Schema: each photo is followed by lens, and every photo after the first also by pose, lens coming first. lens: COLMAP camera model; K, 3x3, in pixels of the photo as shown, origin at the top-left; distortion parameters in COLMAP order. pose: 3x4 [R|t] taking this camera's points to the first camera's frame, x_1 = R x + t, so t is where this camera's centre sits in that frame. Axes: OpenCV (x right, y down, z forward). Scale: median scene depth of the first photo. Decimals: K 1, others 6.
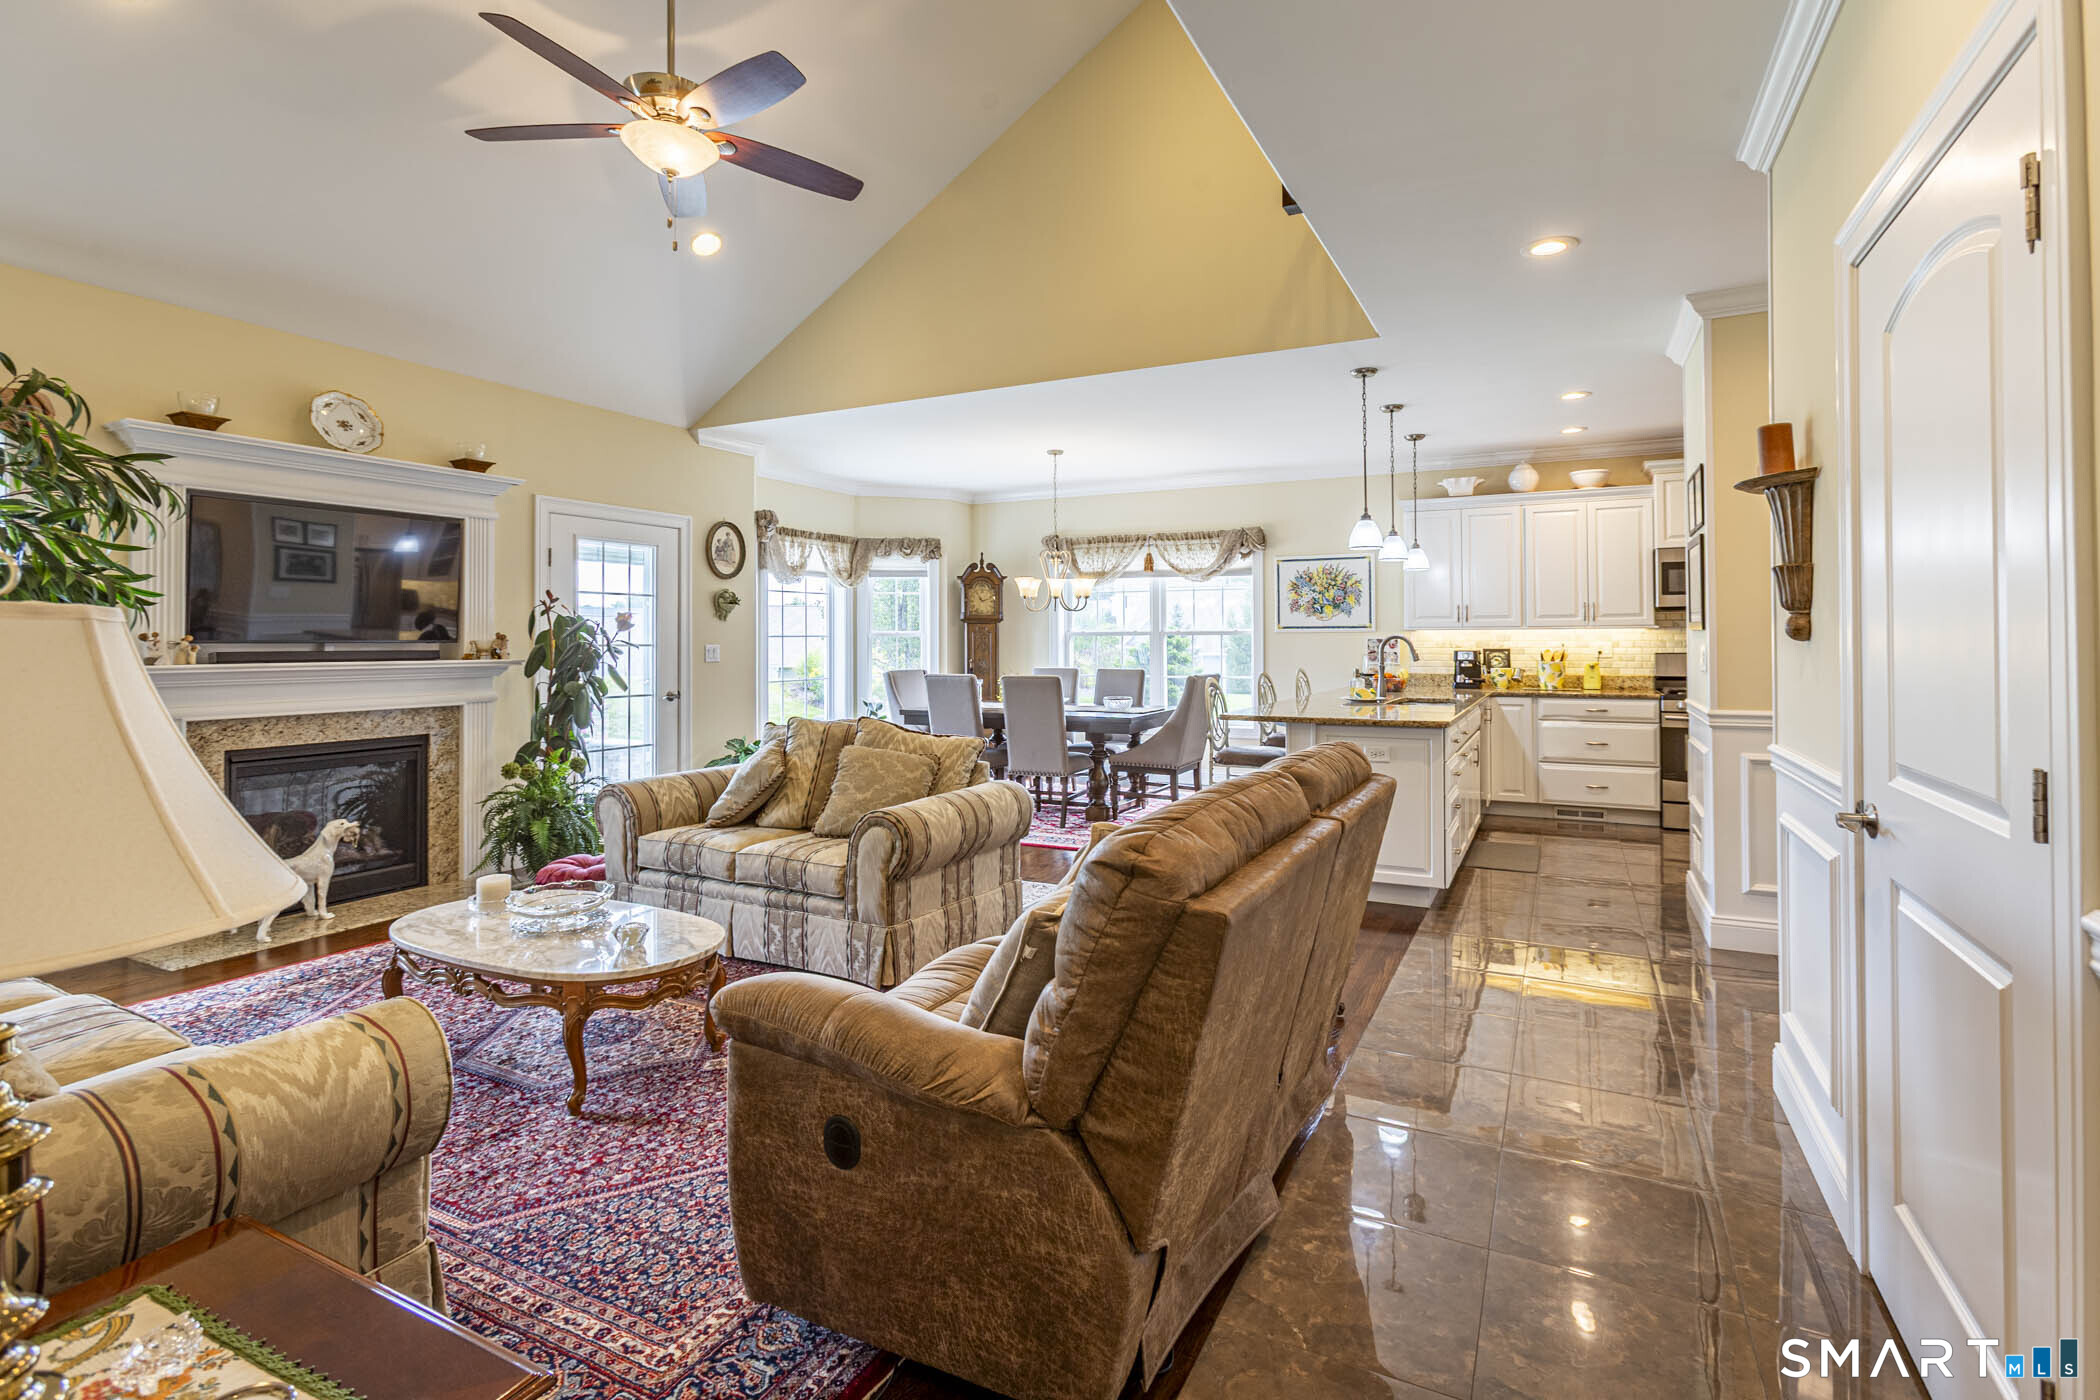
lens RADIAL K [[948.1, 0, 1123.7], [0, 948.1, 633.9], [0, 0, 1]] dist [-0.004063, 0.001629]
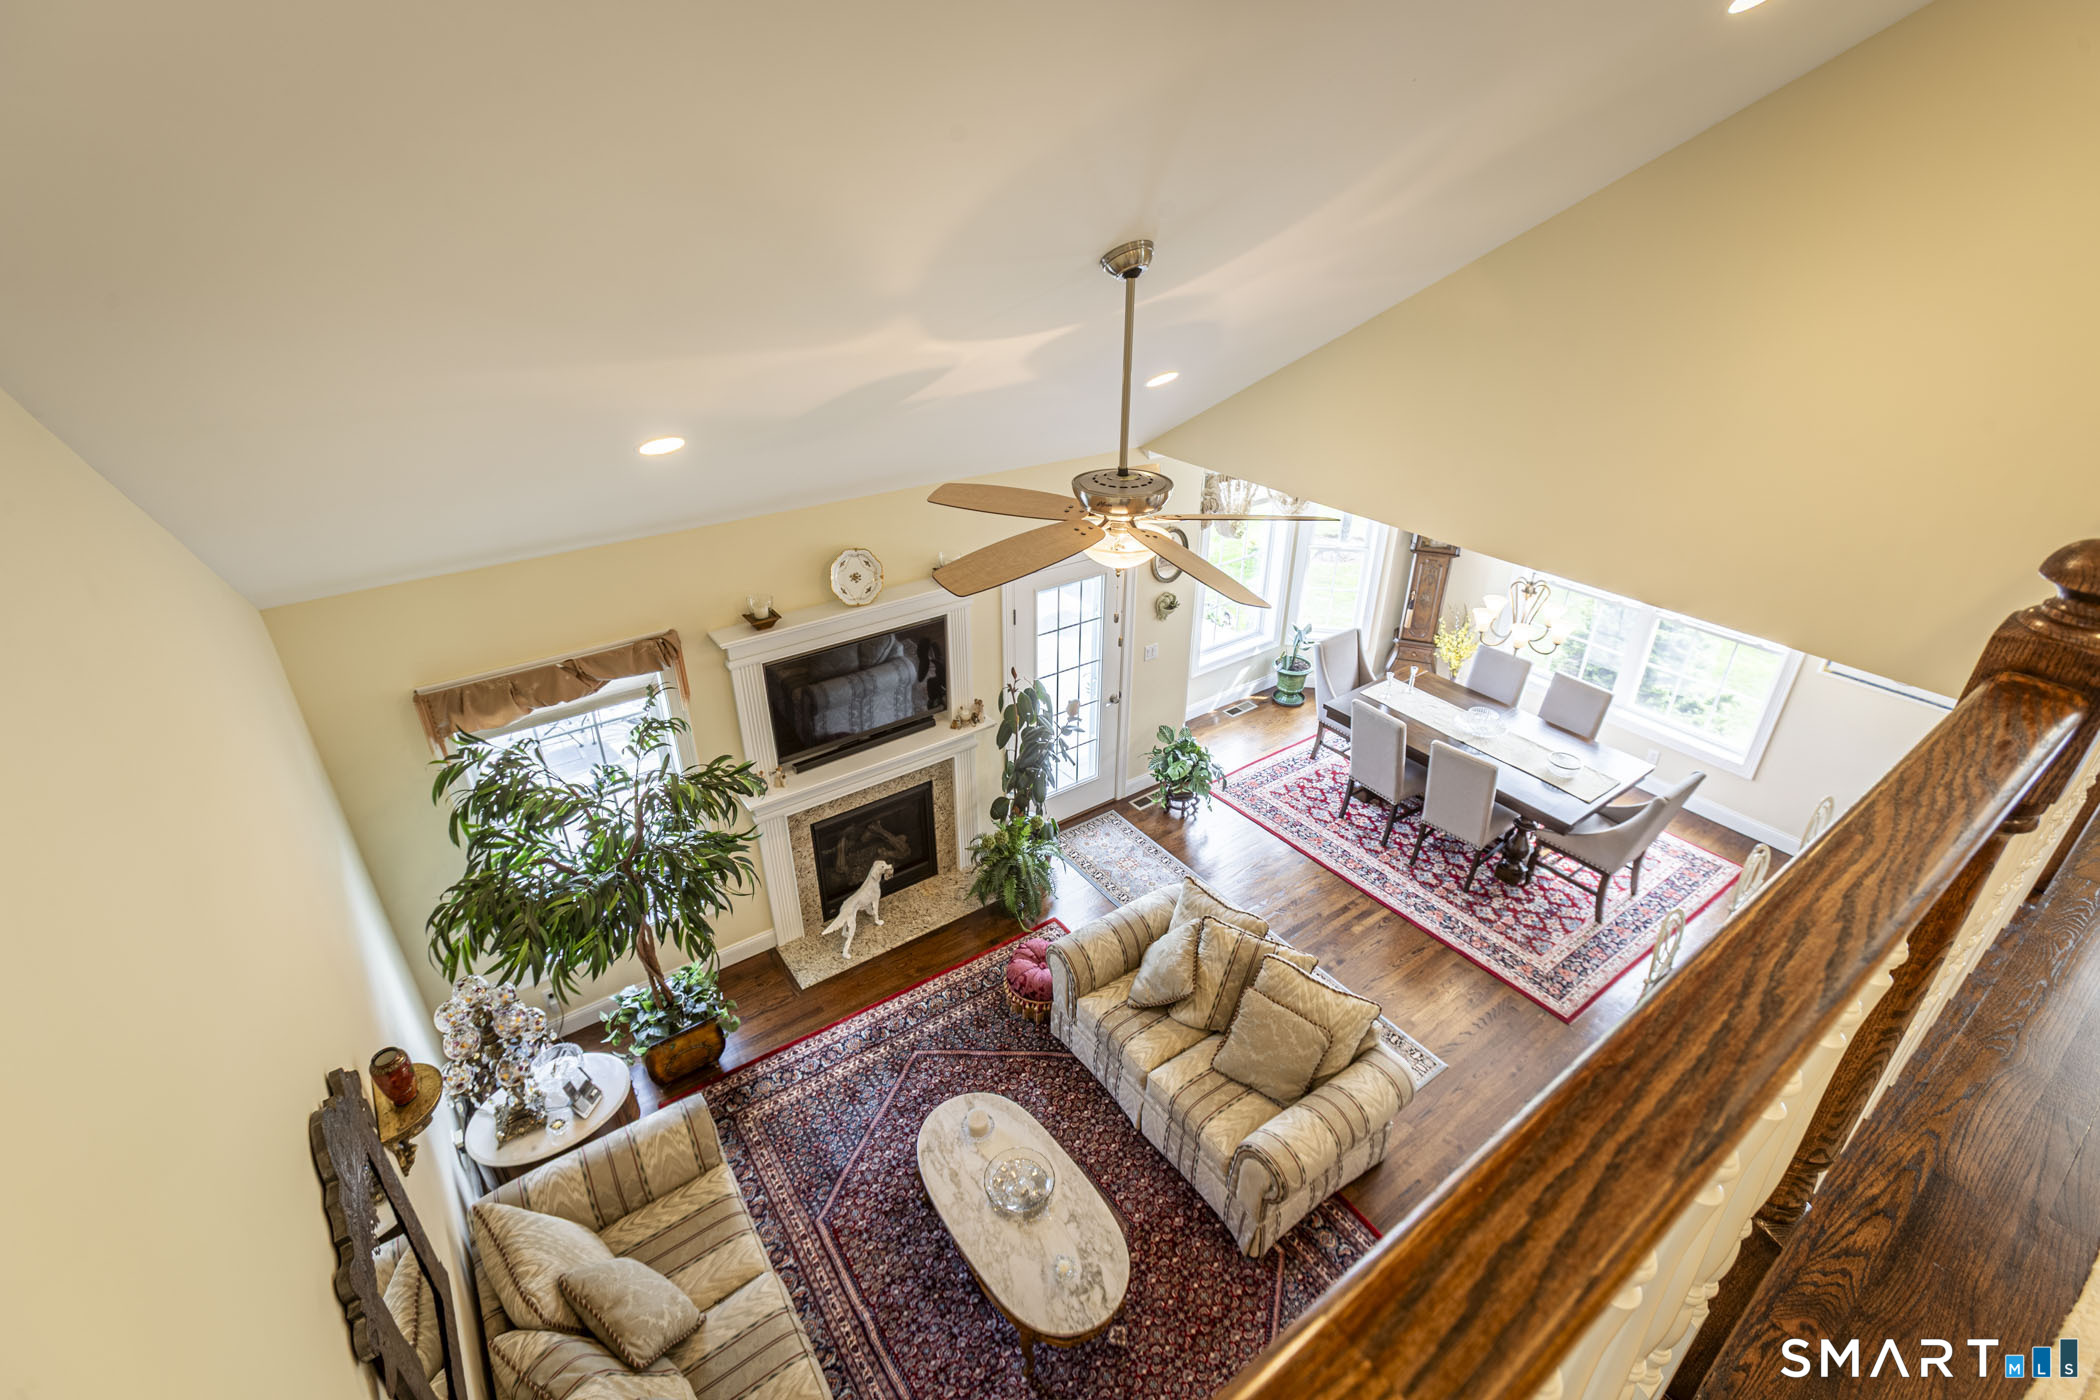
lens RADIAL K [[948.1, 0, 1066.7], [0, 948.1, 695.5], [0, 0, 1]] dist [-0.004063, 0.001629]
pose [[0.874438, 0.238479, -0.422476, -0.078860], [-0.009217, 0.878847, 0.477014, -0.553387], [0.485050, -0.413226, 0.770695, 0.166140]]
